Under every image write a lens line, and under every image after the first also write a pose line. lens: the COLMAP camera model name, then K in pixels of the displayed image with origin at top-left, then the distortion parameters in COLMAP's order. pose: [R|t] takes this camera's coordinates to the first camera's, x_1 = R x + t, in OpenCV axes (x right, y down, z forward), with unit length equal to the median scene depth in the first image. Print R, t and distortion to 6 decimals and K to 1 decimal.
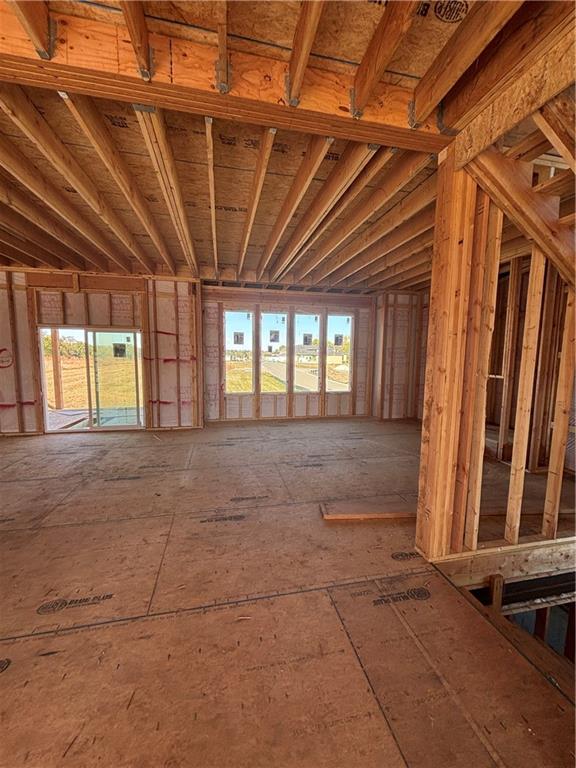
lens RADIAL K [[307.7, 0, 288.1], [0, 307.7, 384.9], [0, 0, 1]] dist [-0.001266, 0.000107]
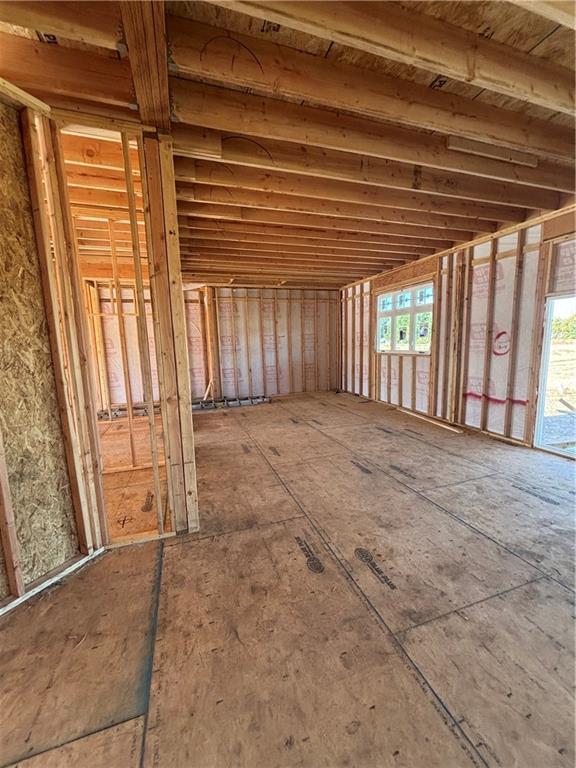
lens RADIAL K [[307.7, 0, 288.1], [0, 307.7, 384.9], [0, 0, 1]] dist [-0.001266, 0.000107]
pose [[0.108525, 0.120481, -0.986766, -0.198969], [-0.072811, 0.990926, 0.112982, -0.033676], [0.991424, 0.059586, 0.116313, 0.421146]]
